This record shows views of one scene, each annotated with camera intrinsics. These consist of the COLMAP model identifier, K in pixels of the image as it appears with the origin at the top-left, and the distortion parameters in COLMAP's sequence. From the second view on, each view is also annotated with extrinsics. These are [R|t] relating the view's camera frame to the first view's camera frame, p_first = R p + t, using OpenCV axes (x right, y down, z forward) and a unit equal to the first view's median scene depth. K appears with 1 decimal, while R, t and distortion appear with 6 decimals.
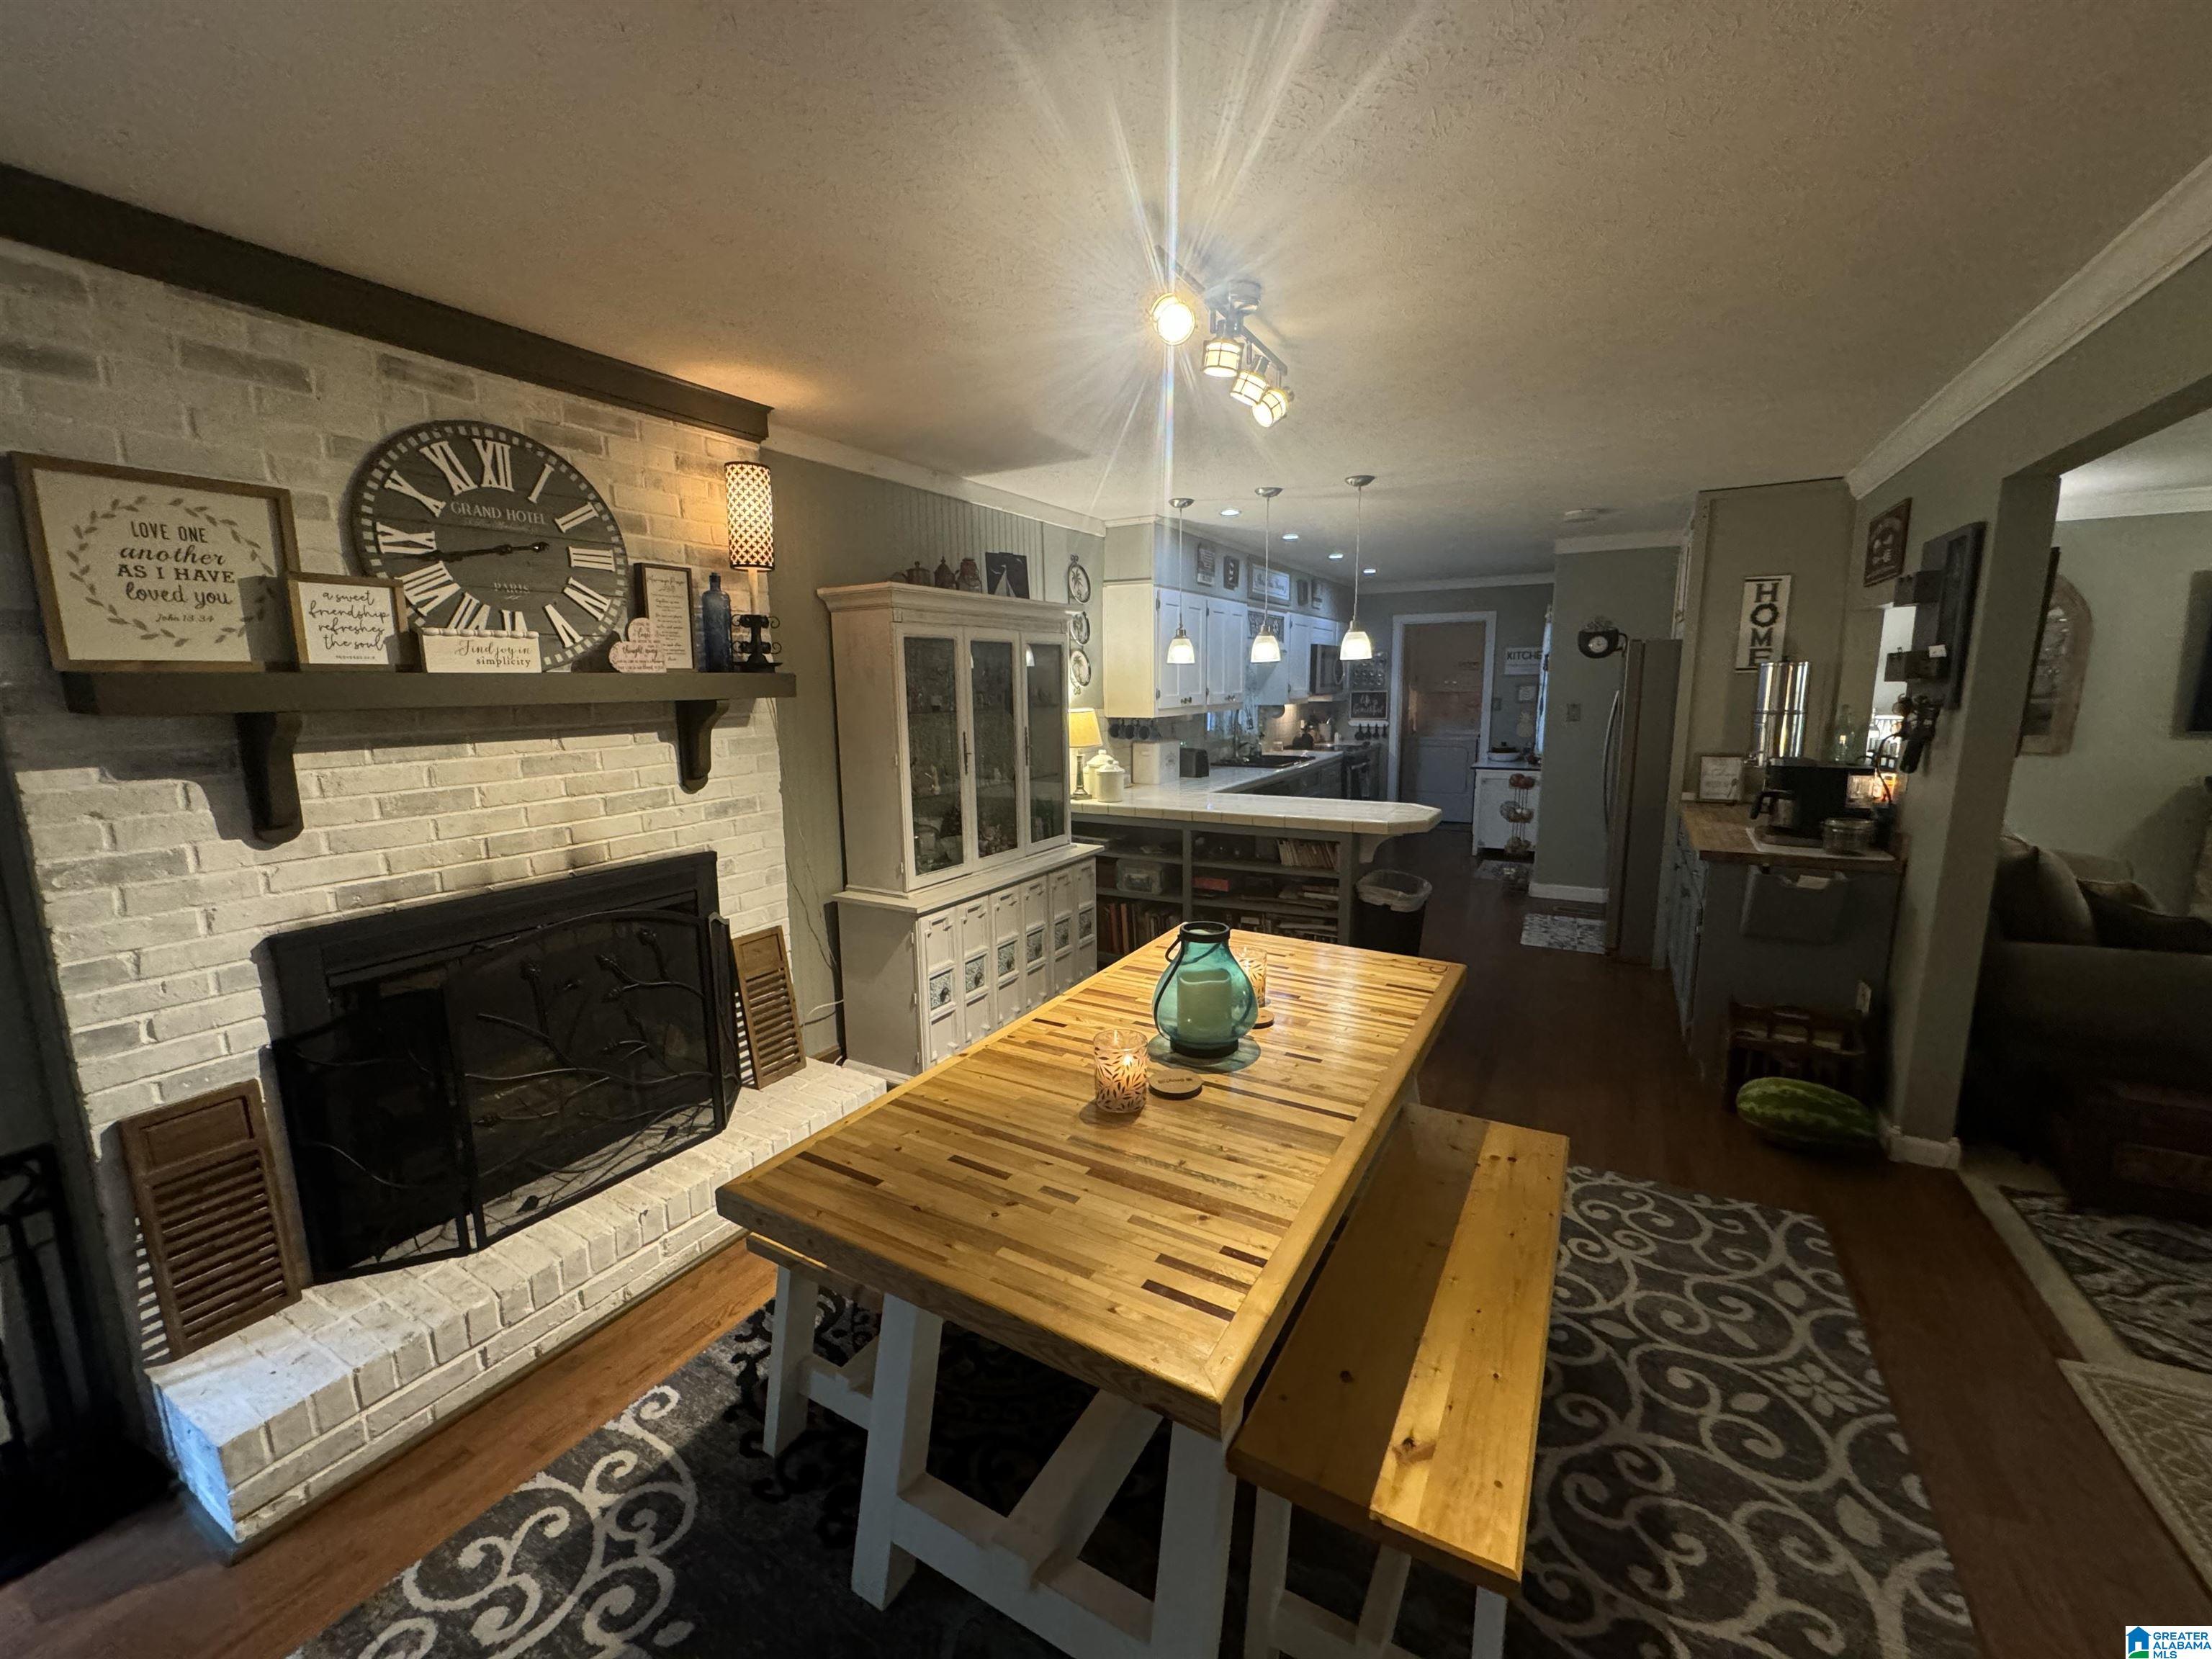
lens RADIAL K [[883.7, 0, 1107.8], [0, 883.7, 827.7], [0, 0, 1]] dist [-0.002660, 0.000619]
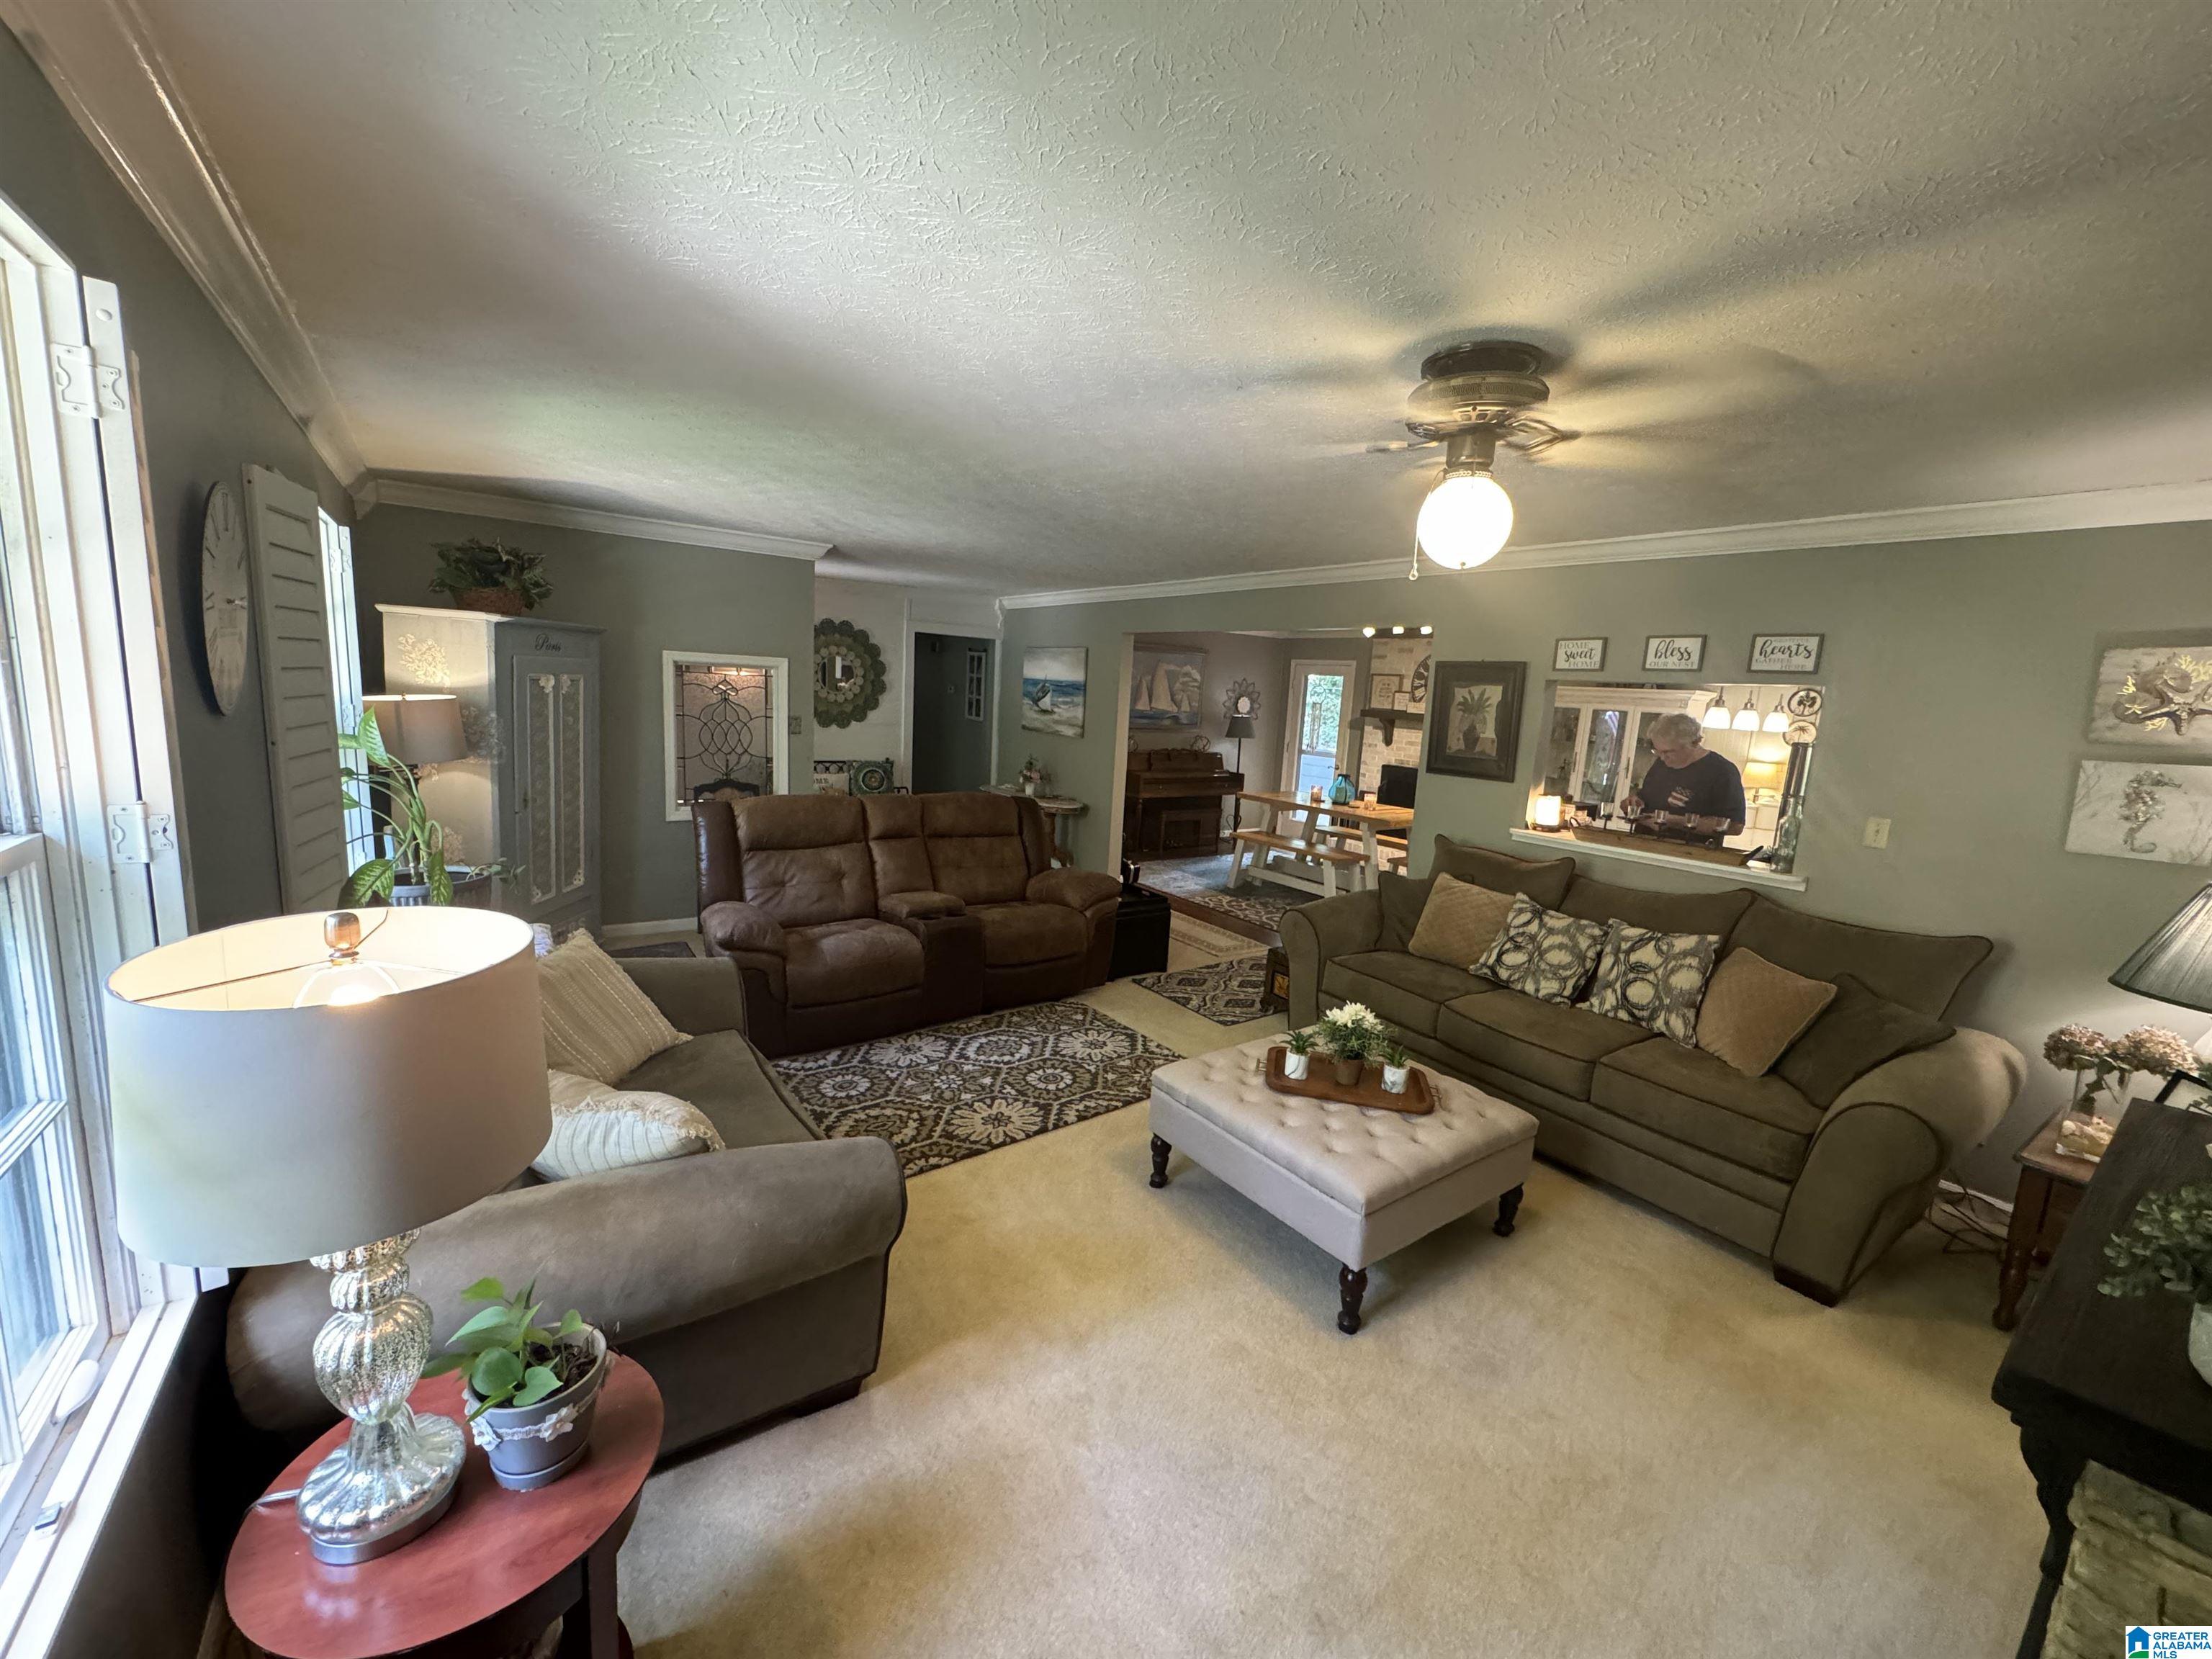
lens RADIAL K [[883.7, 0, 1107.8], [0, 883.7, 827.7], [0, 0, 1]] dist [-0.002660, 0.000619]
pose [[-0.418595, 0.128581, -0.899024, 3.435721], [-0.205085, 0.950972, 0.231501, -0.301022], [0.884714, 0.281282, -0.371702, 1.303530]]
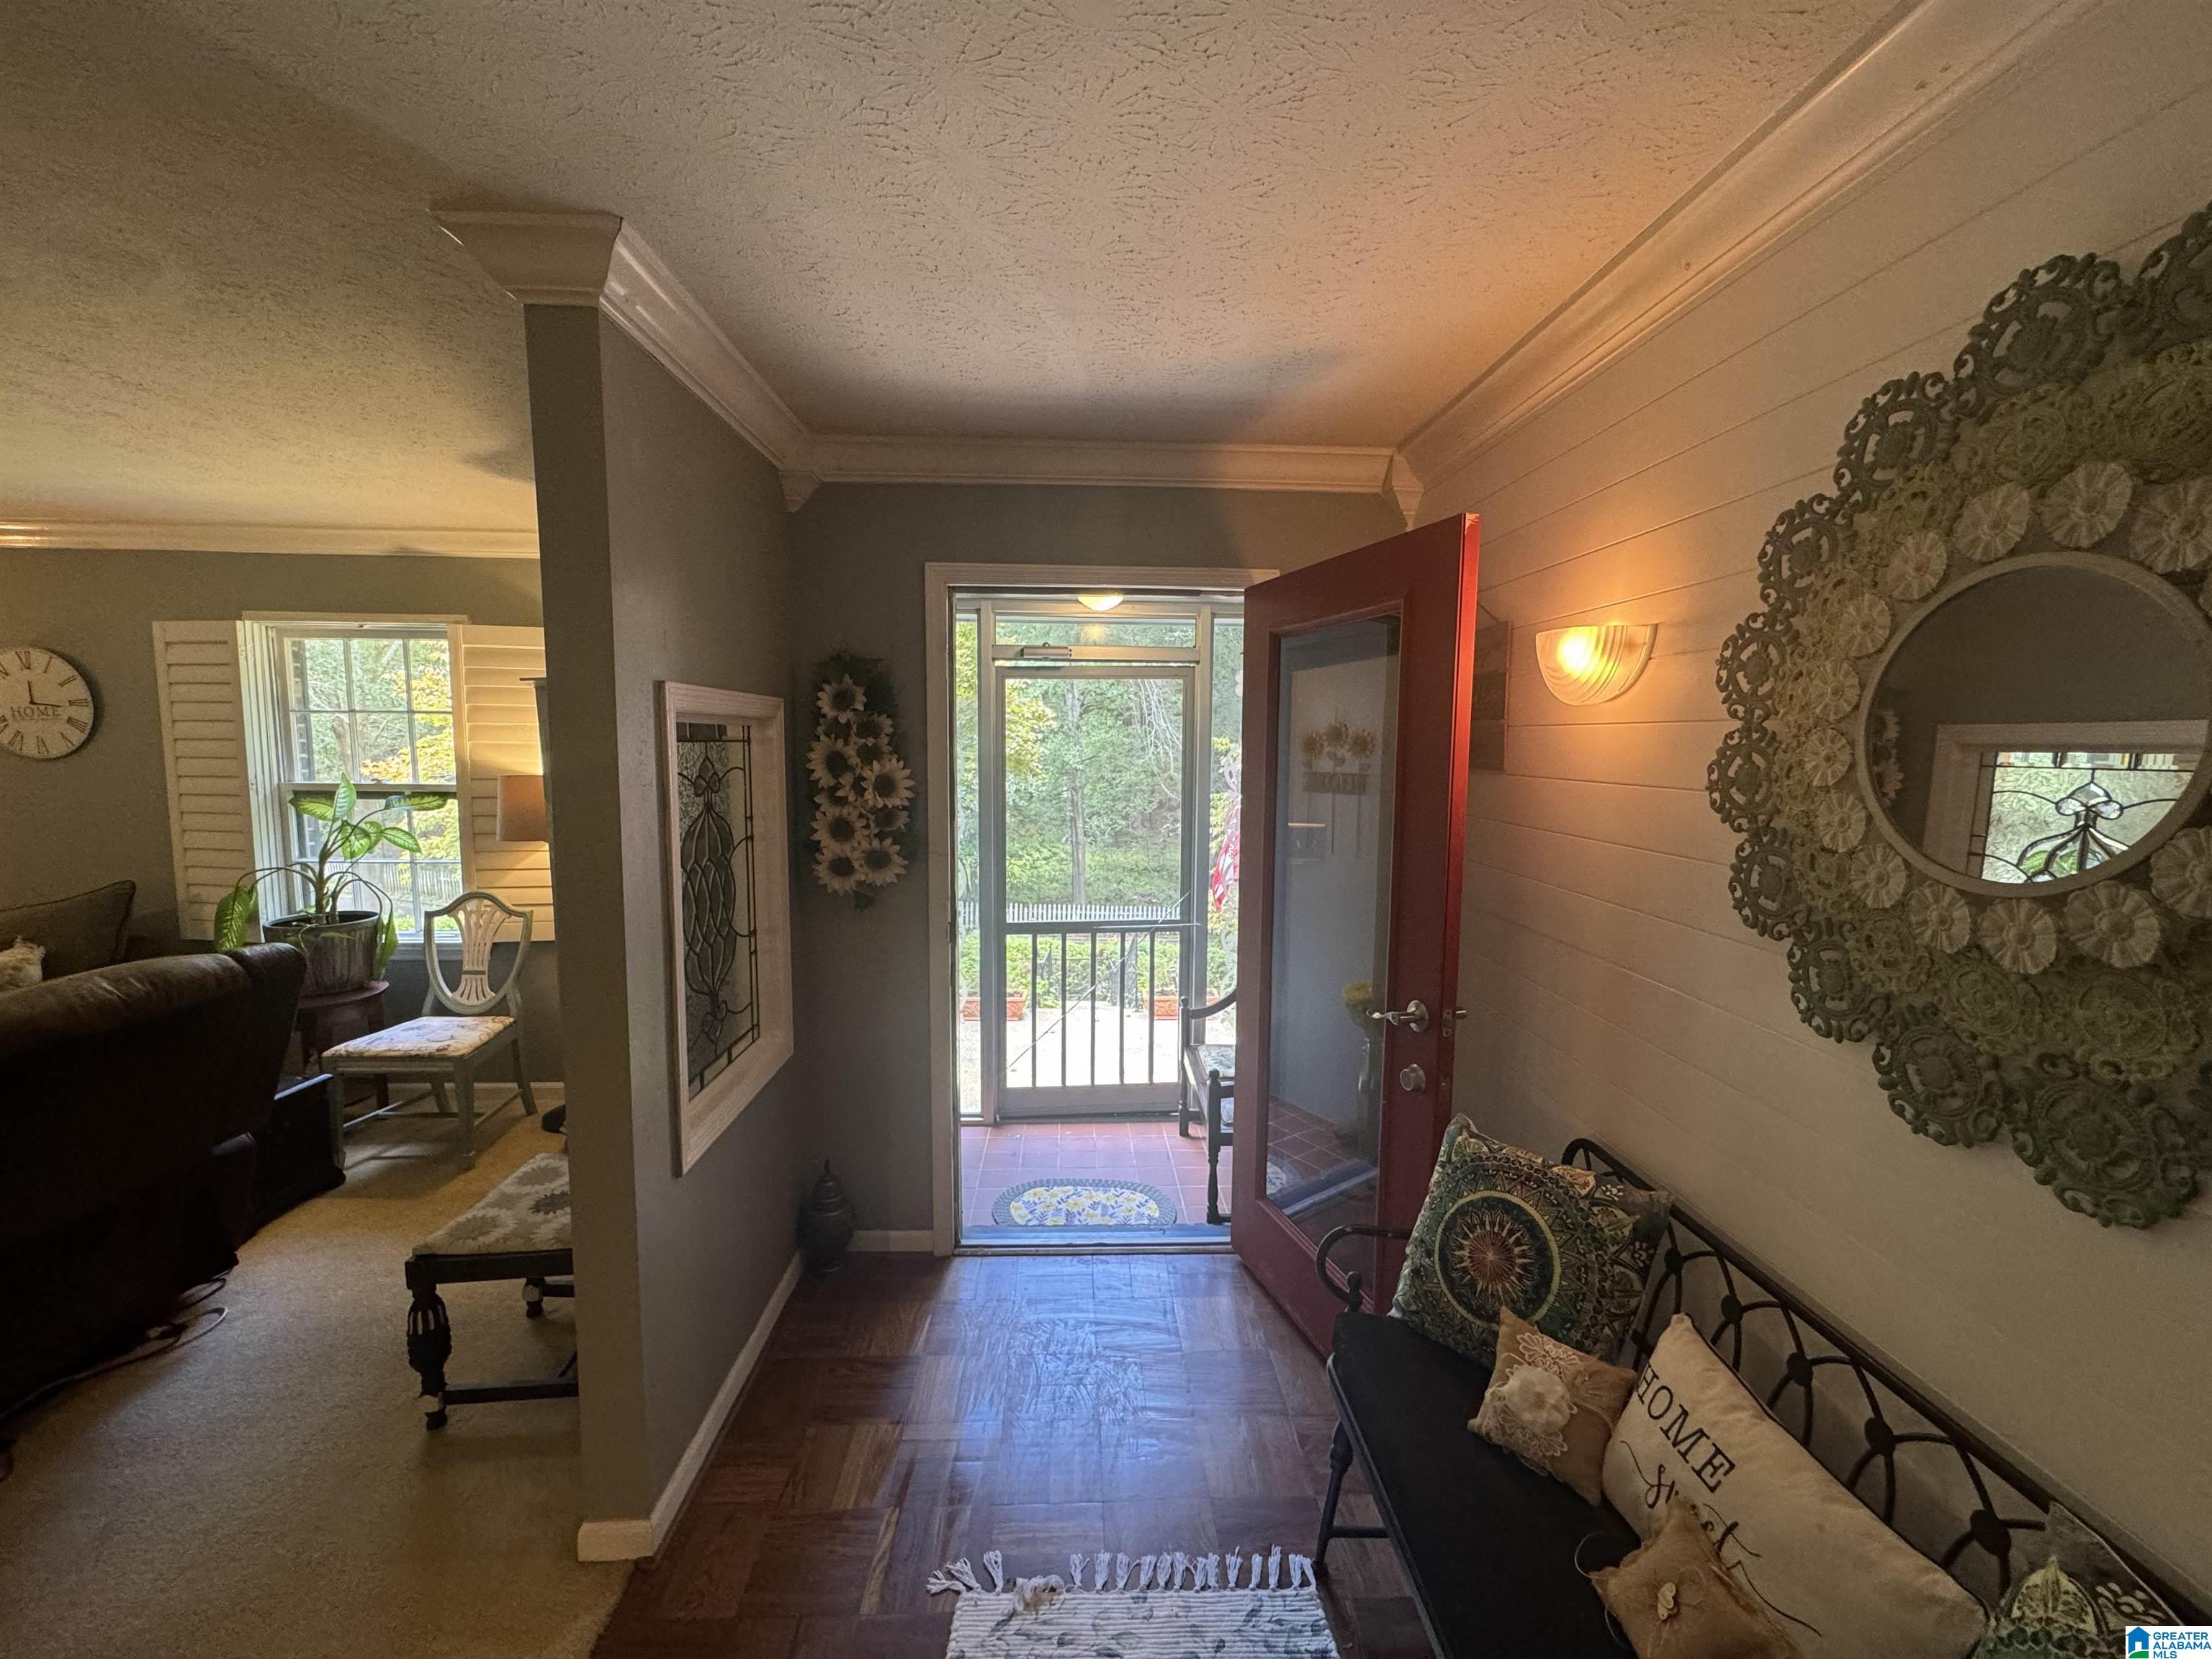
lens RADIAL K [[883.7, 0, 1107.8], [0, 883.7, 827.7], [0, 0, 1]] dist [-0.002660, 0.000619]
pose [[-0.531504, -0.078538, 0.843407, 0.643804], [0.139103, 0.974082, 0.178367, 0.053327], [-0.835556, 0.212123, -0.506804, -0.493318]]
